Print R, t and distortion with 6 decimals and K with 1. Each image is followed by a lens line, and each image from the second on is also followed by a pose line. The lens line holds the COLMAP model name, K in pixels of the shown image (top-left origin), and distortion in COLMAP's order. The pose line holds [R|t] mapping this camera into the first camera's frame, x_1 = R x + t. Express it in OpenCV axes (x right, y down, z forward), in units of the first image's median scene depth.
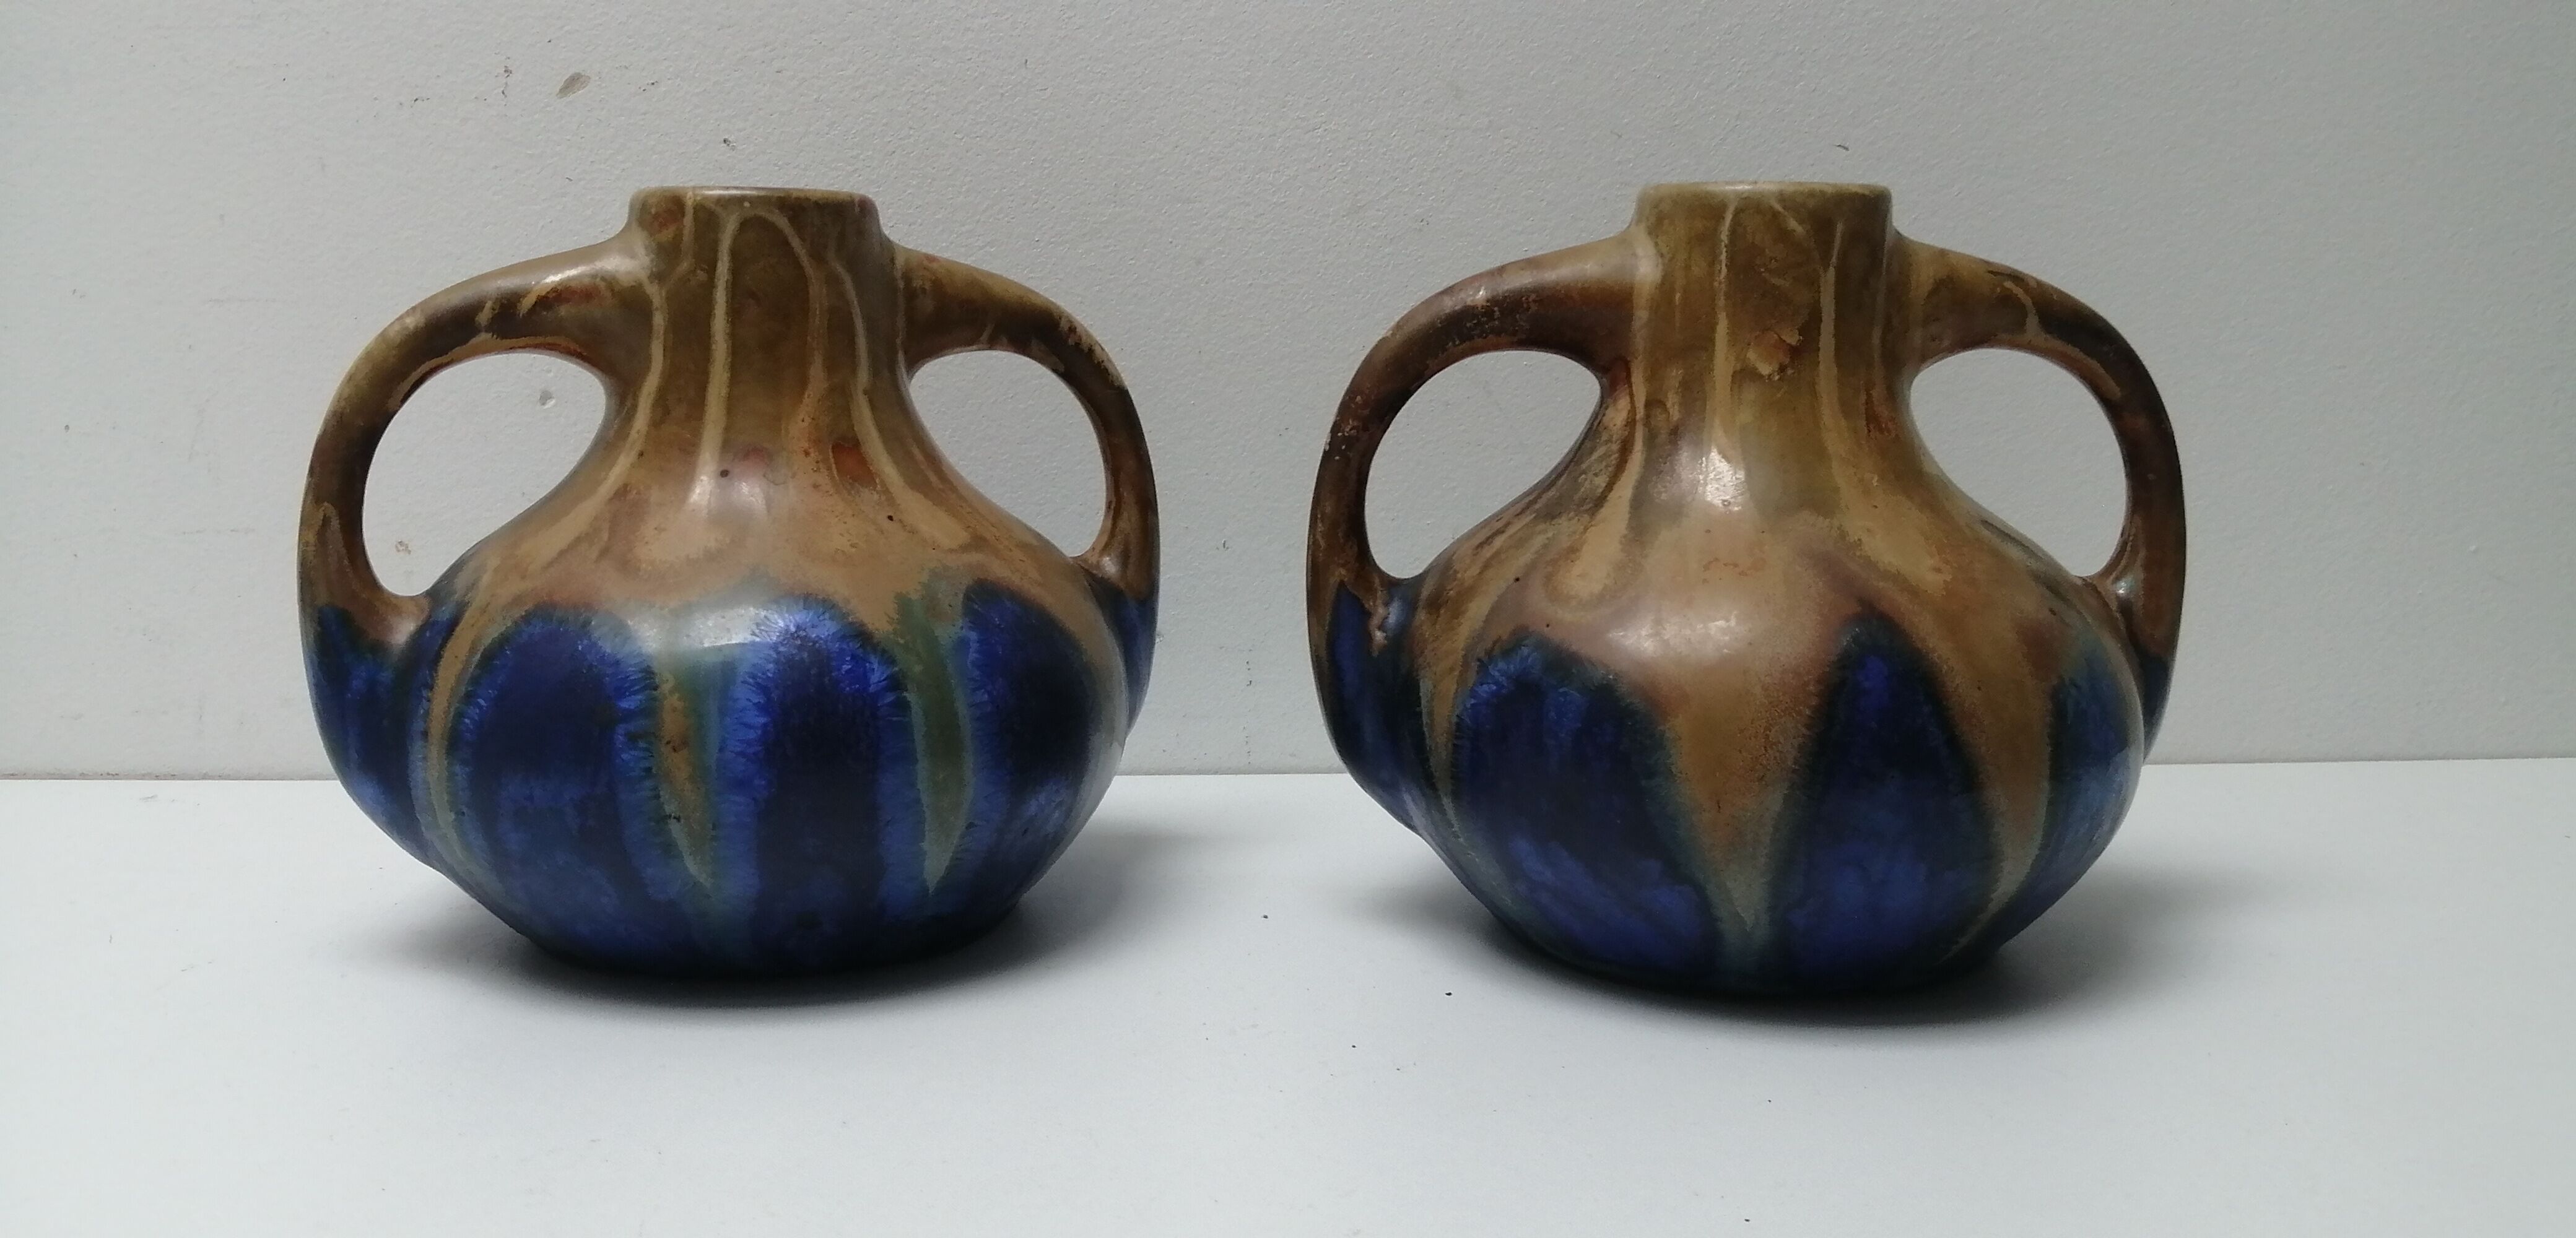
lens RADIAL K [[2090.1, 0, 1260.8], [0, 2090.1, 618.2], [0, 0, 1]] dist [0.044692, -0.138507]
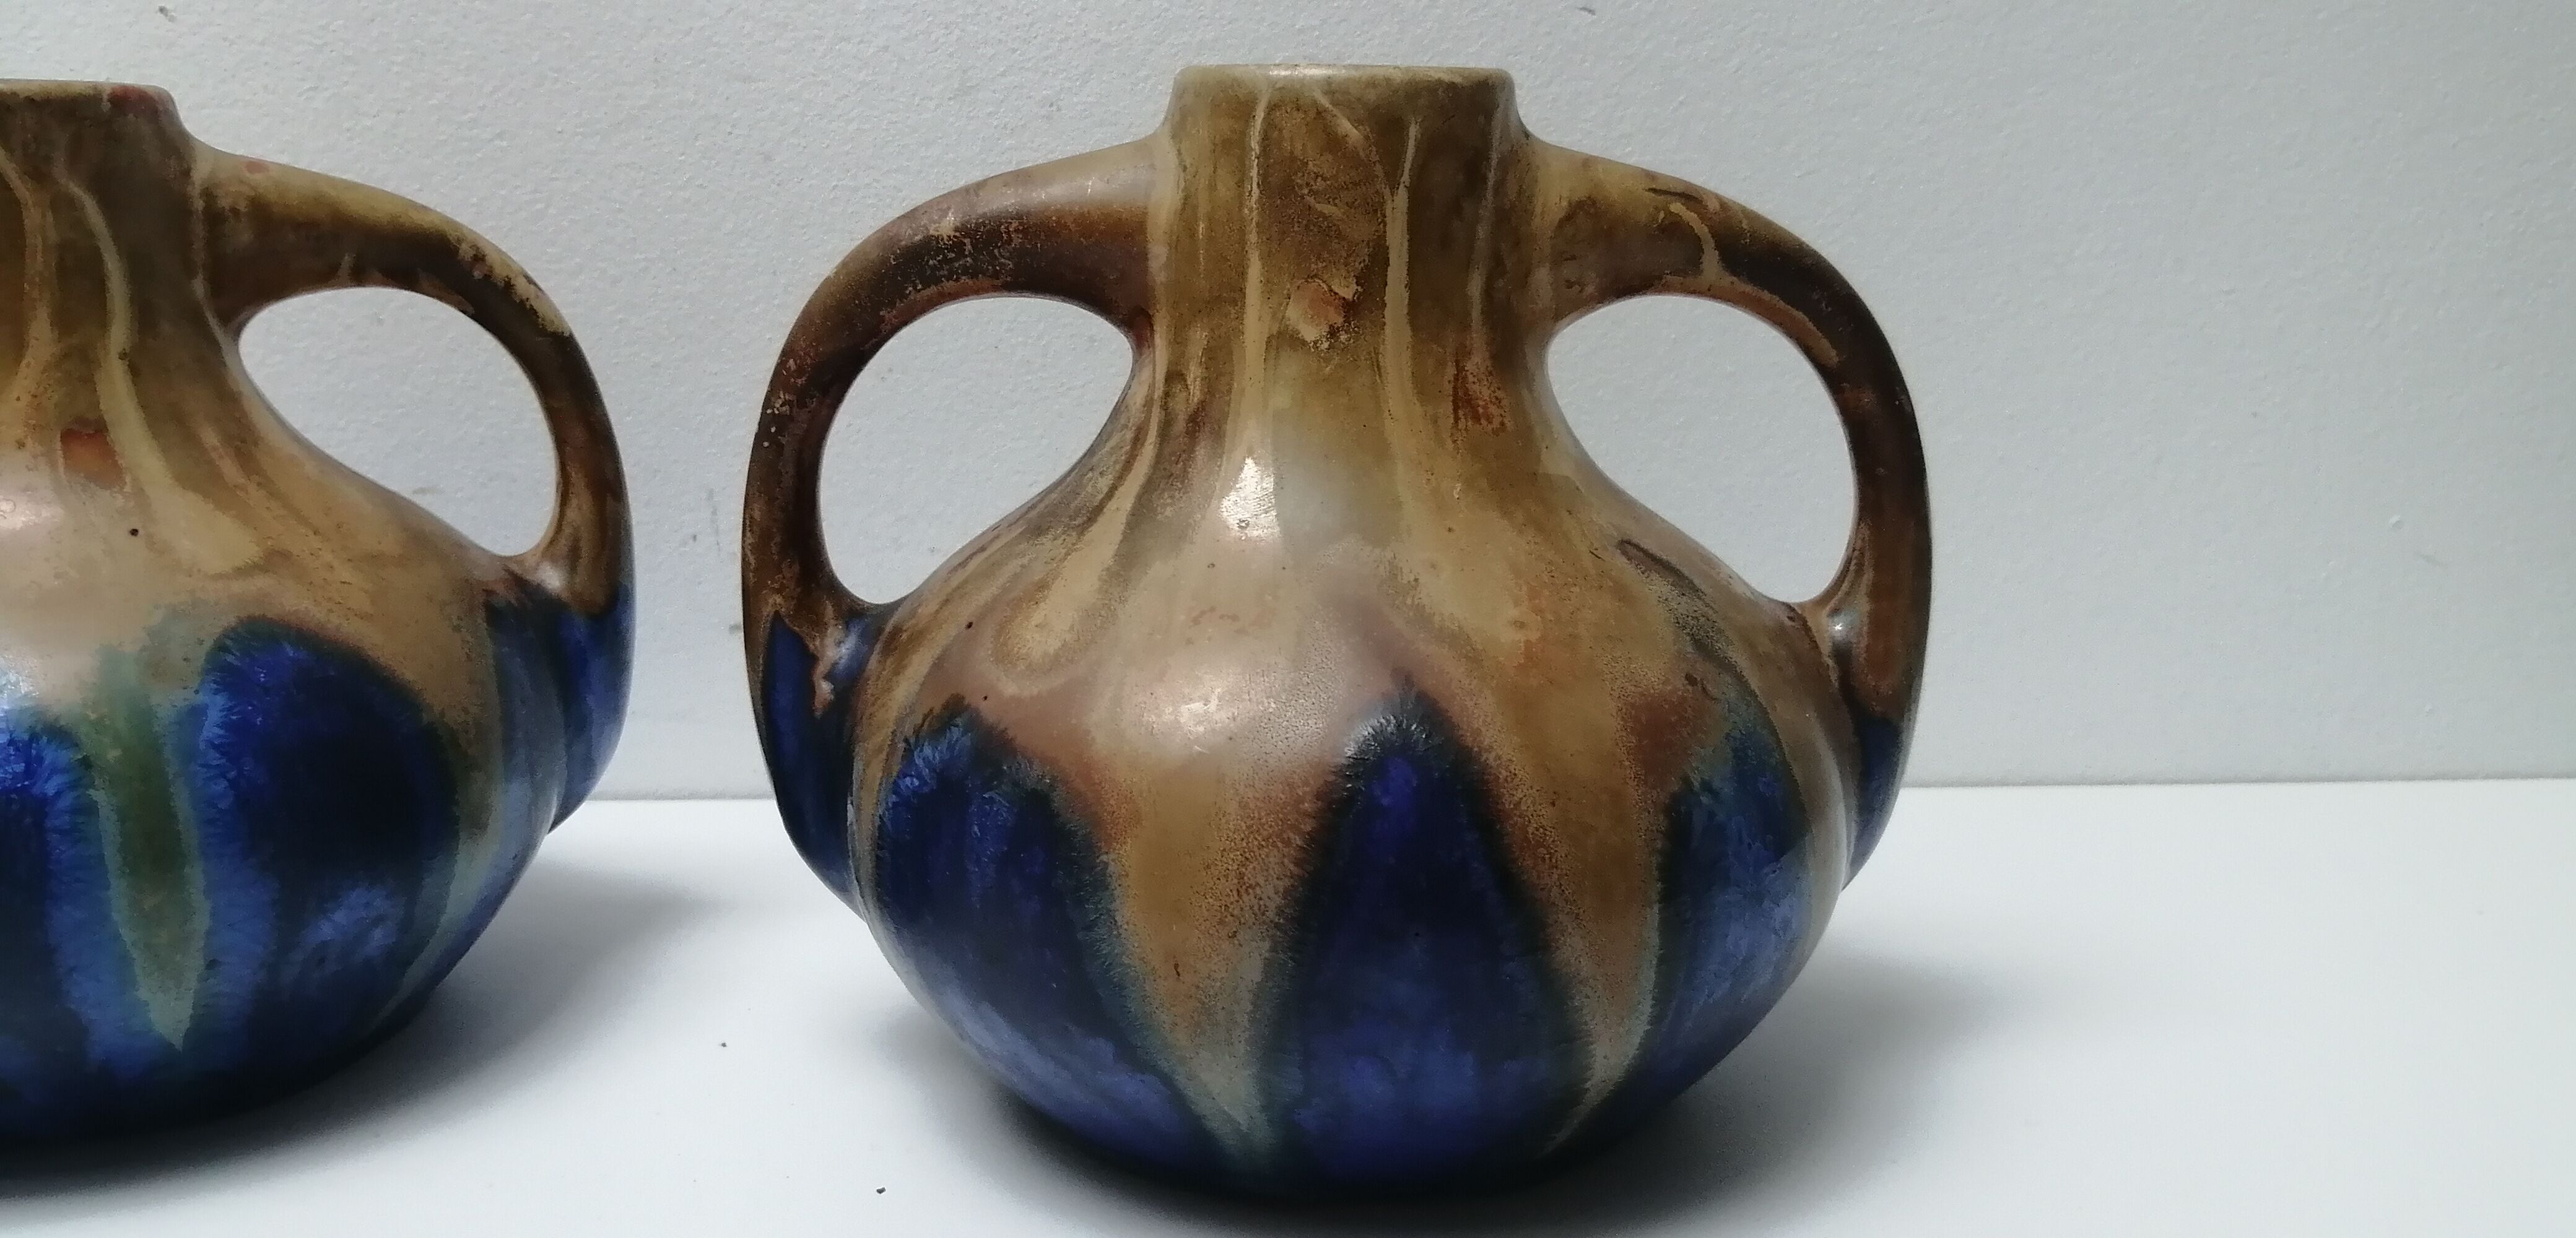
lens RADIAL K [[2090.1, 0, 1290.6], [0, 2090.1, 618.4], [0, 0, 1]] dist [0.044692, -0.138507]
pose [[0.999924, 0.001970, -0.012150, 0.229525], [-0.001171, 0.997857, 0.065416, -0.064413], [0.012253, -0.065396, 0.997784, 0.267458]]
